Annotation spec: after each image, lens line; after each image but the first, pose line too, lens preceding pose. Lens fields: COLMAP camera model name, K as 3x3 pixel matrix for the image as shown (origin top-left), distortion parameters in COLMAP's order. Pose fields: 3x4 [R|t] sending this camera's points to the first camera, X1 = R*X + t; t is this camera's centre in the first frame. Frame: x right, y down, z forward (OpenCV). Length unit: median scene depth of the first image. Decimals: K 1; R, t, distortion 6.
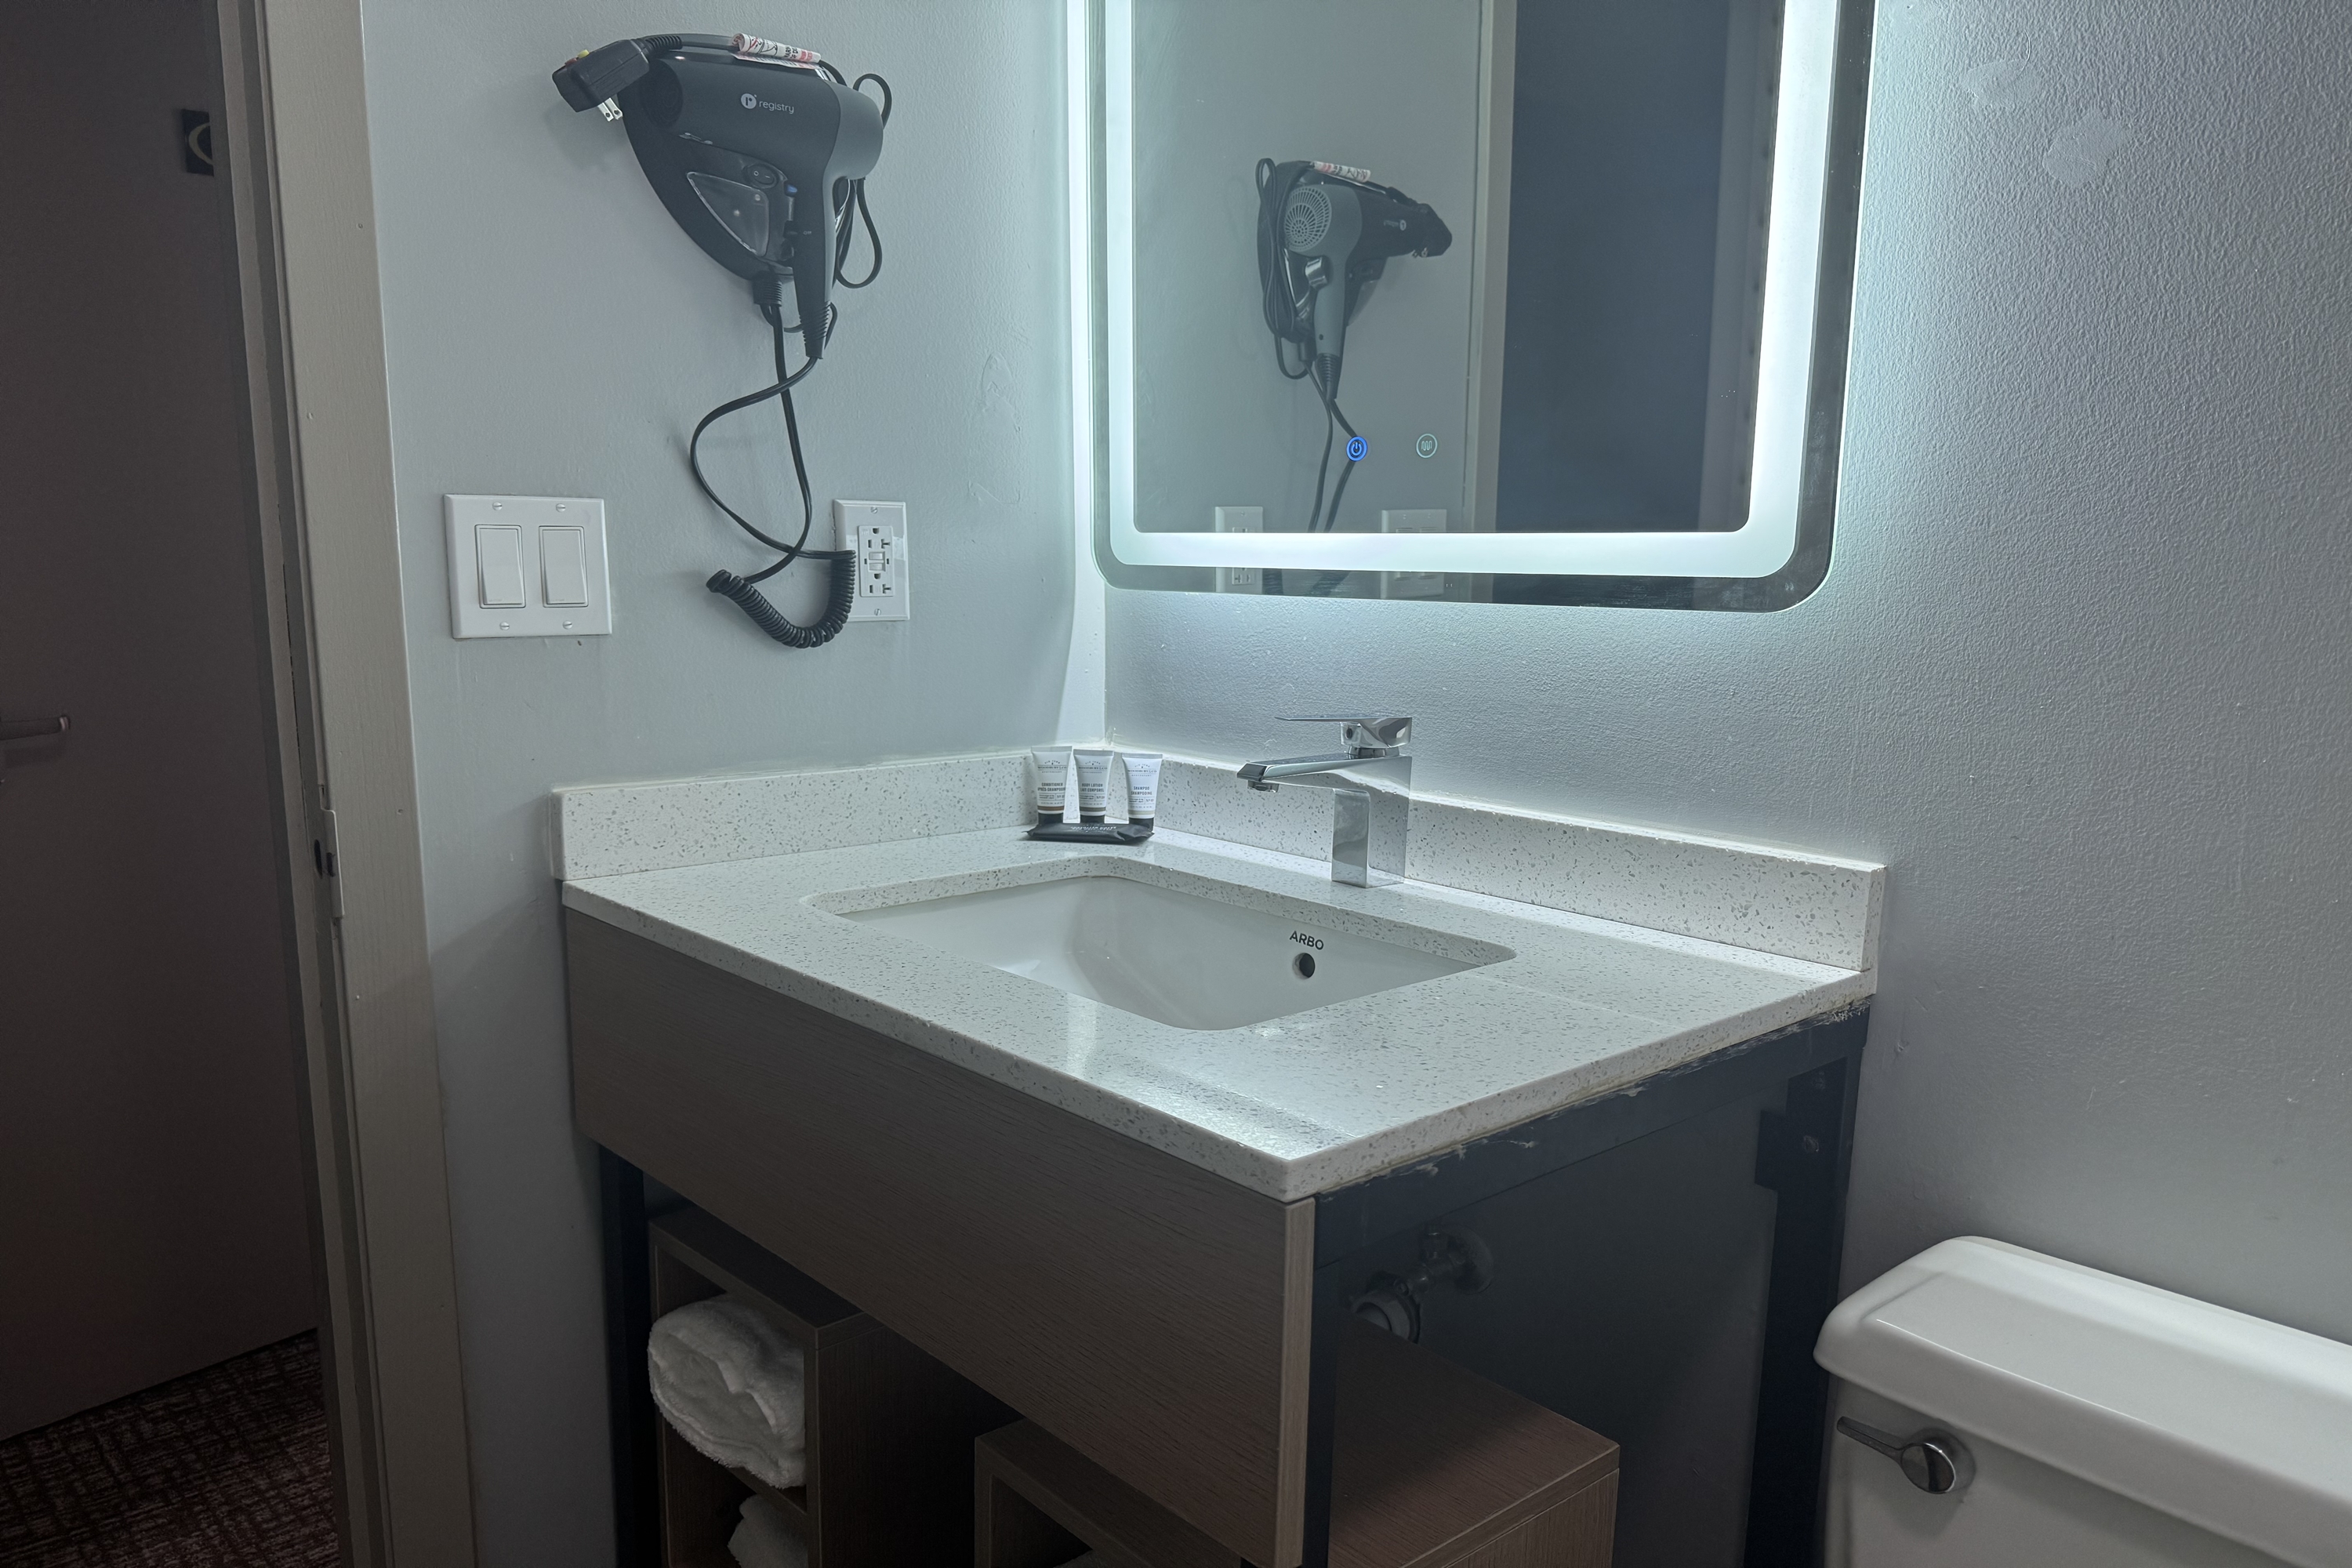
lens RADIAL K [[1638.5, 0, 1181.7], [0, 1638.5, 833.2], [0, 0, 1]] dist [0.026099, -0.004348]
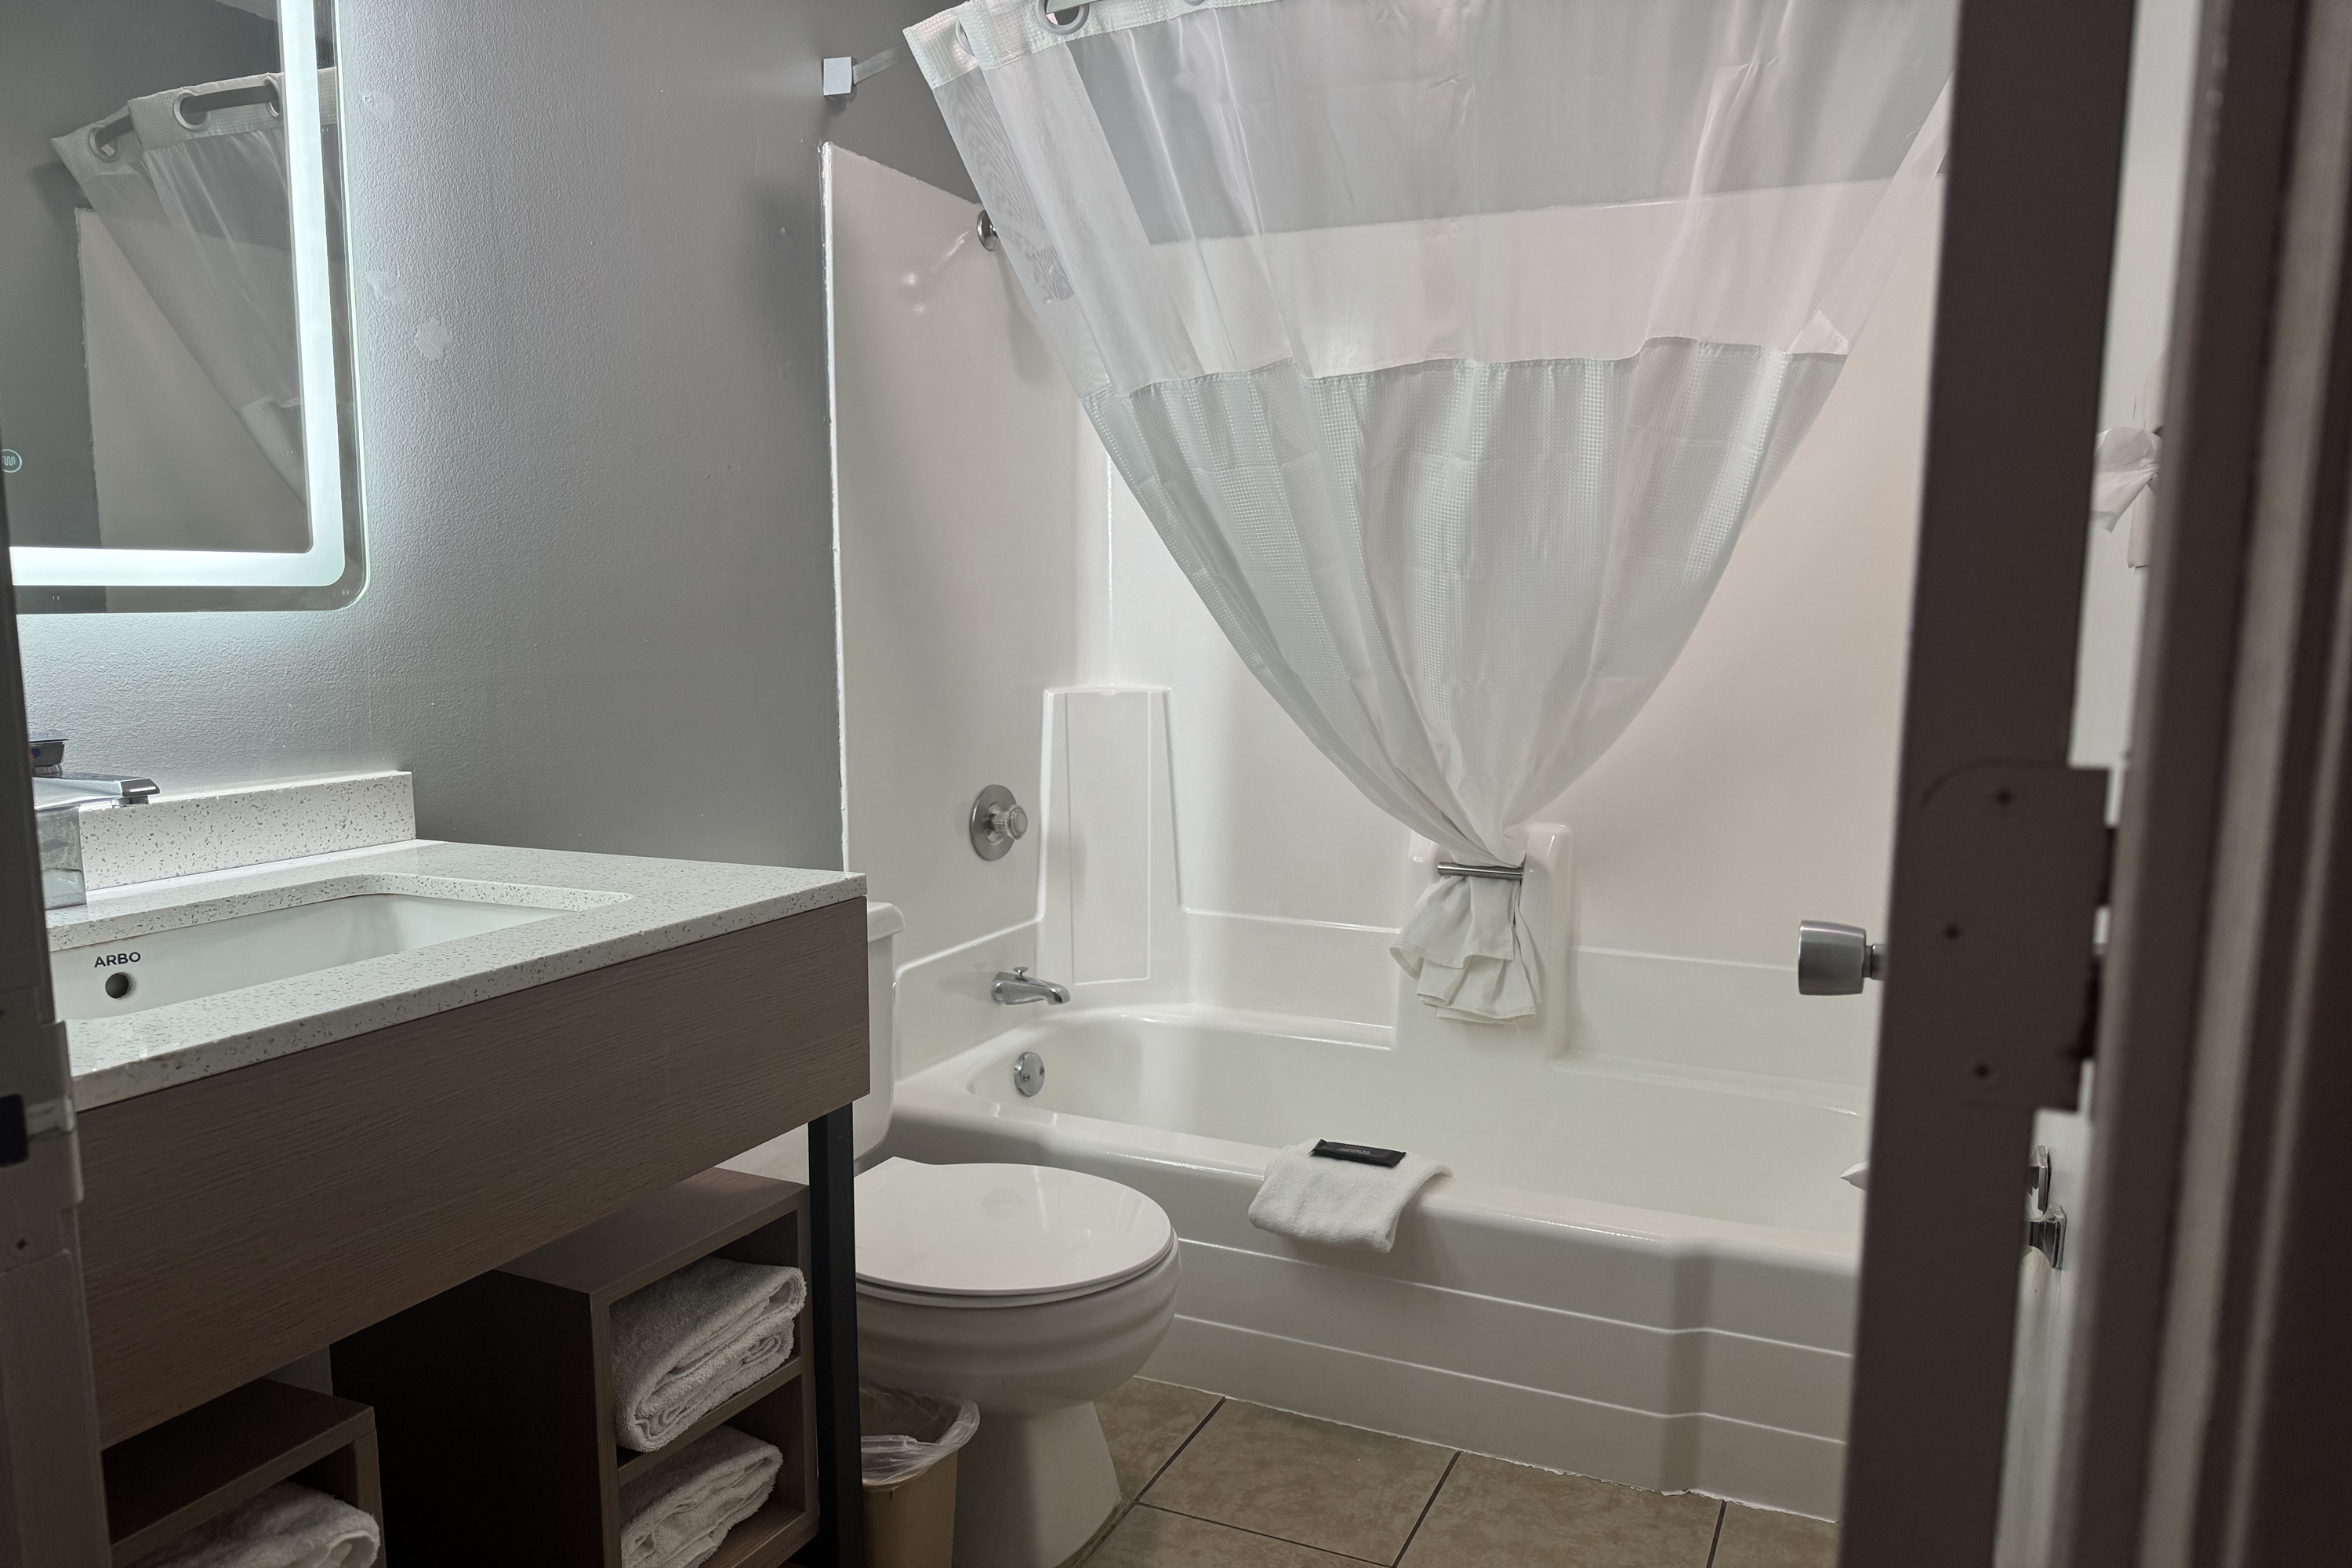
lens RADIAL K [[1638.5, 0, 1181.7], [0, 1638.5, 833.2], [0, 0, 1]] dist [0.026099, -0.004348]
pose [[-0.394373, -0.152944, 0.906134, -1.162640], [0.149606, 0.962212, 0.227521, -0.151186], [-0.906691, 0.225291, -0.356589, 0.822726]]
